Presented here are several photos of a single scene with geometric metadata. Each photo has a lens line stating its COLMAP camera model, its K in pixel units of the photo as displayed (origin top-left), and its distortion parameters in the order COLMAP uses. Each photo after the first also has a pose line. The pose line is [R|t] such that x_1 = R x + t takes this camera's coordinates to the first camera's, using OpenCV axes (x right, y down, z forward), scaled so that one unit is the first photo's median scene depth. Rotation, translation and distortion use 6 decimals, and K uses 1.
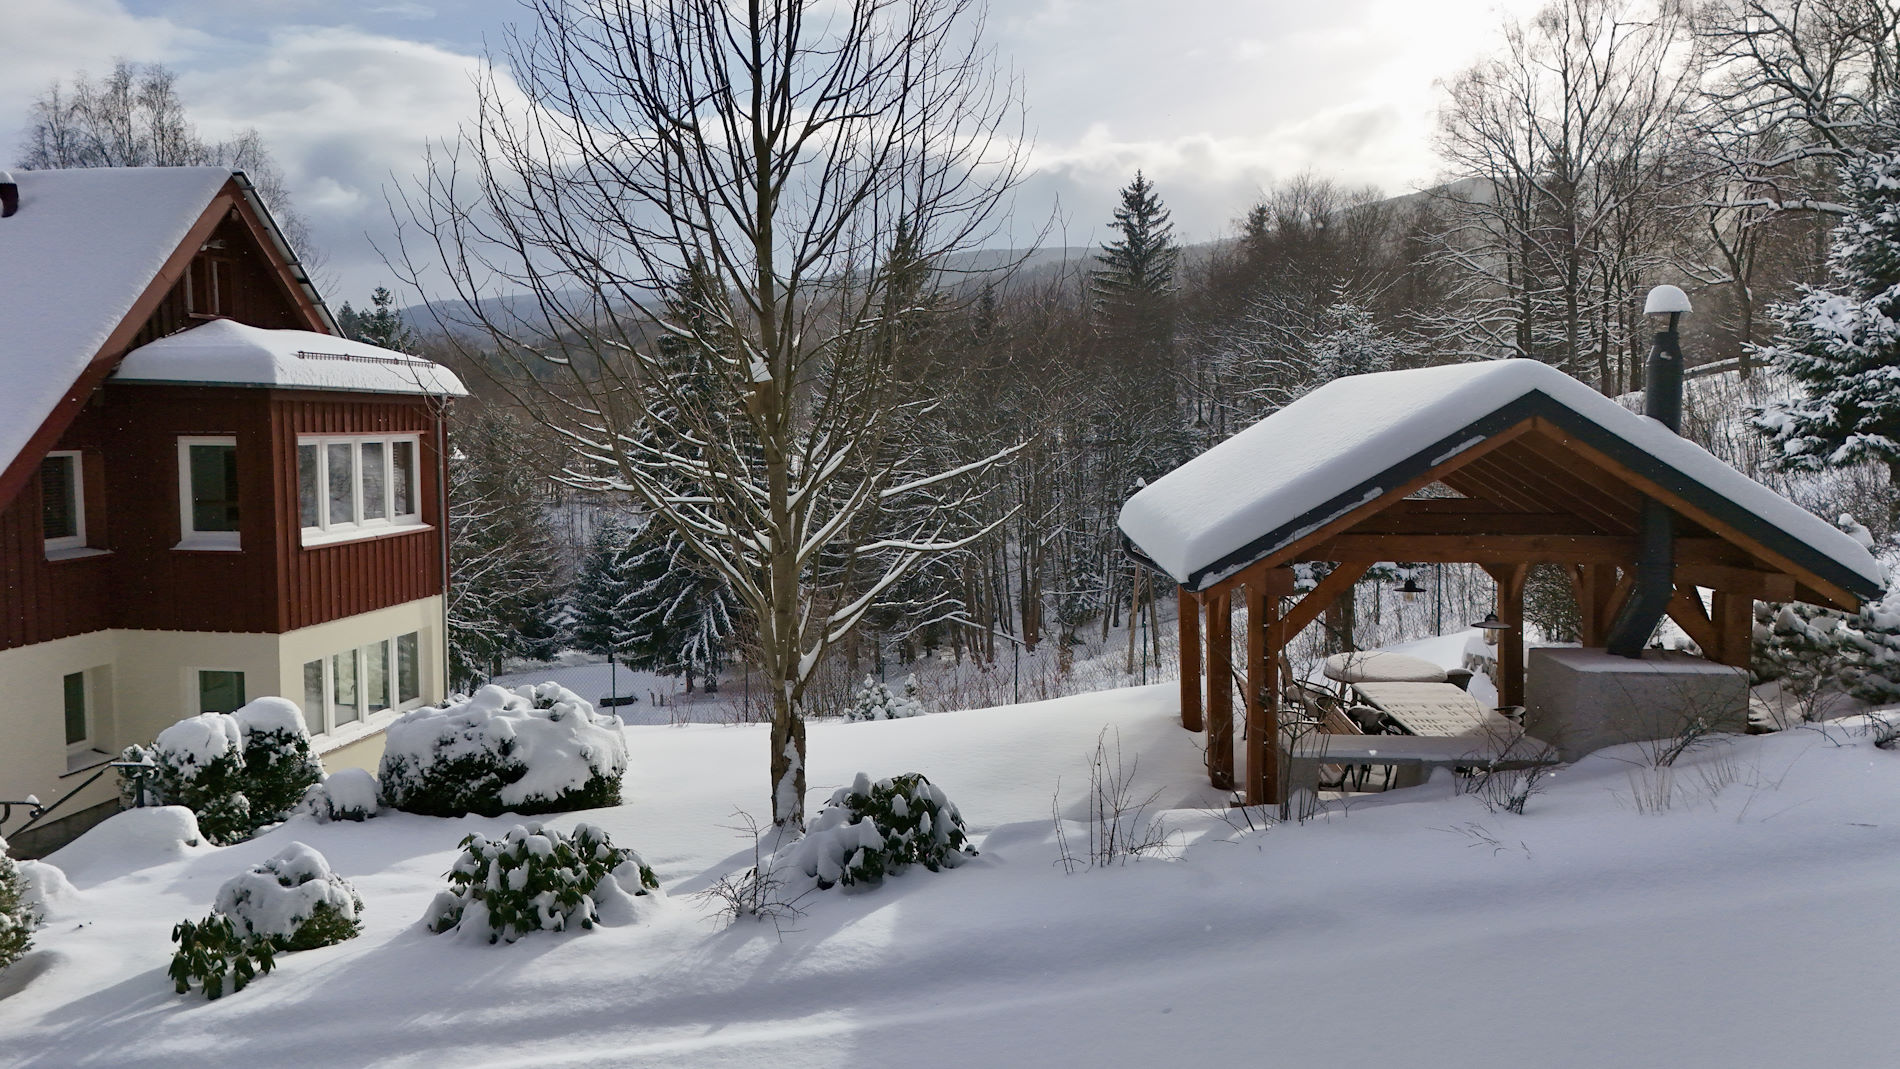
lens RADIAL K [[1429.3, 0, 950.0], [0, 1429.3, 534.5], [0, 0, 1]] dist [0.067062, -0.081704]
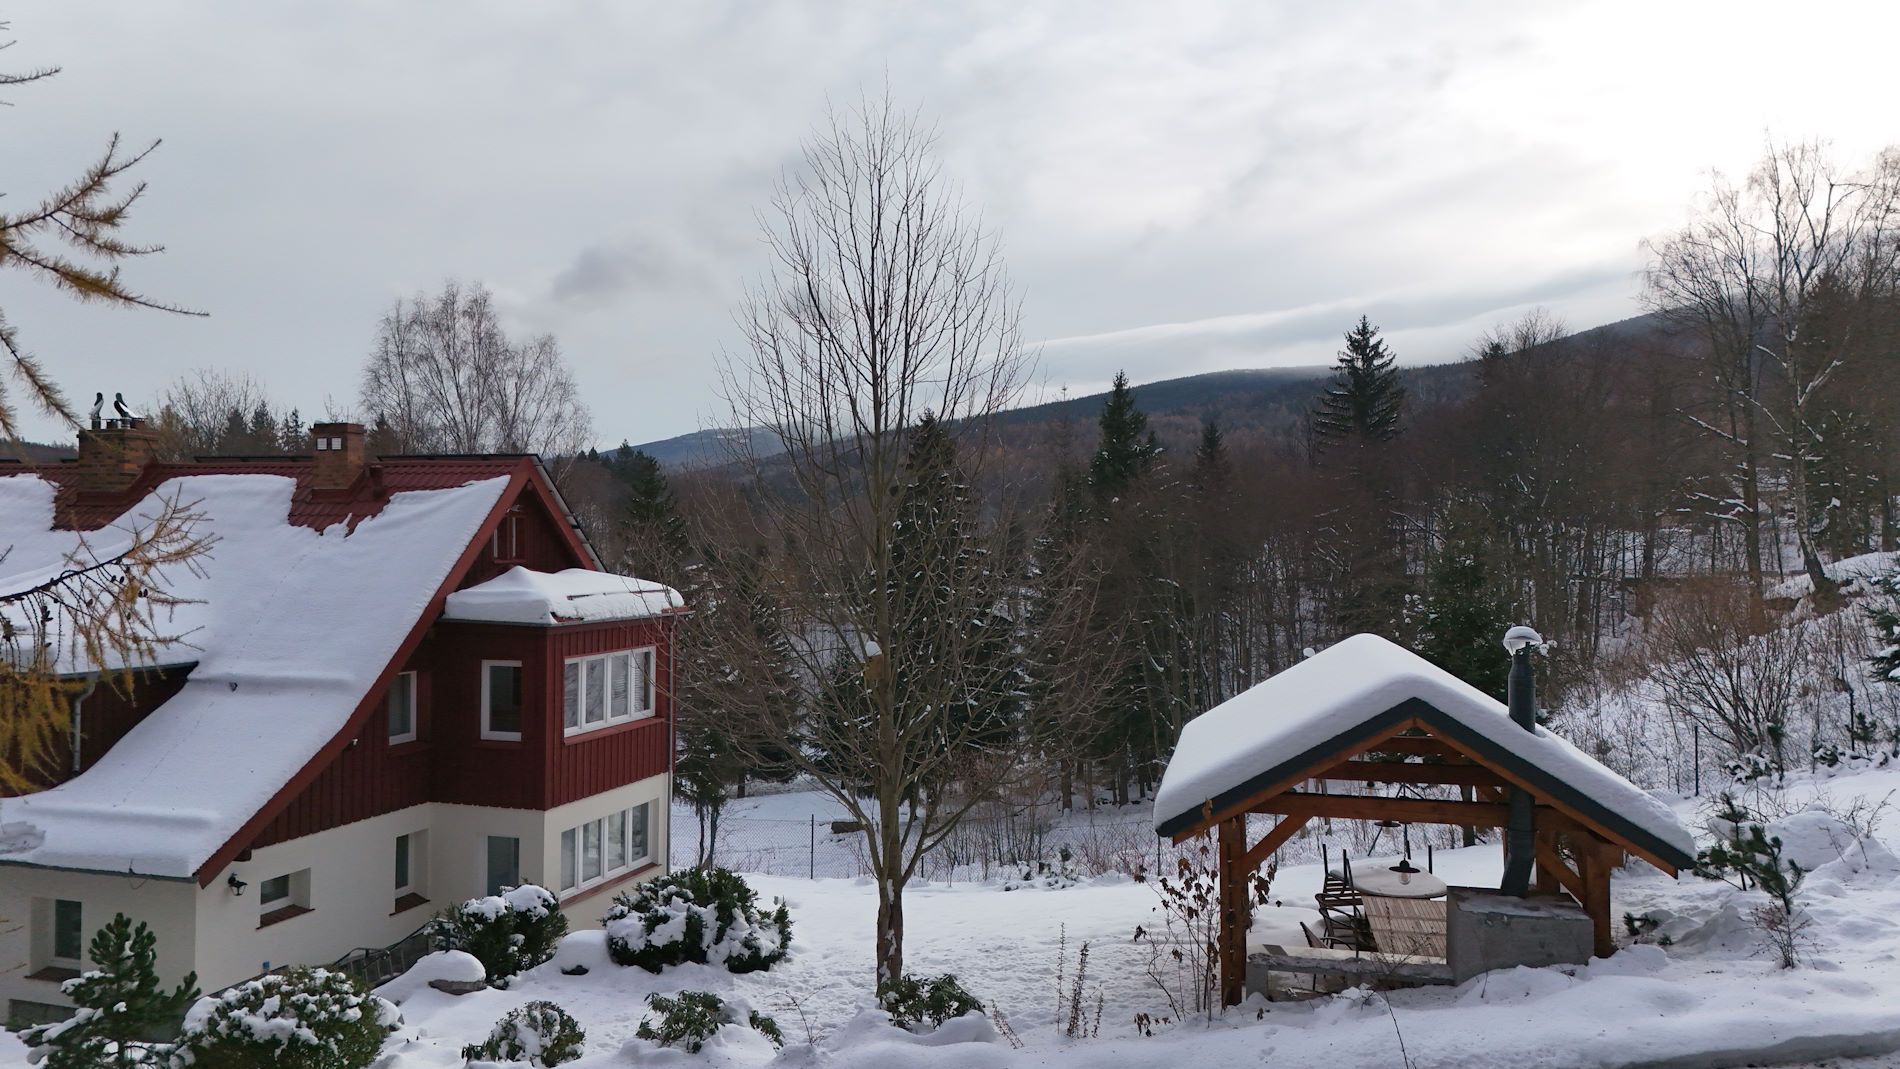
lens RADIAL K [[1429.3, 0, 950.0], [0, 1429.3, 534.5], [0, 0, 1]] dist [0.067062, -0.081704]
pose [[0.985203, 0.006648, -0.171263, 0.120537], [-0.020496, 0.996647, -0.079217, -0.080866], [0.170162, 0.081555, 0.982035, -0.243034]]
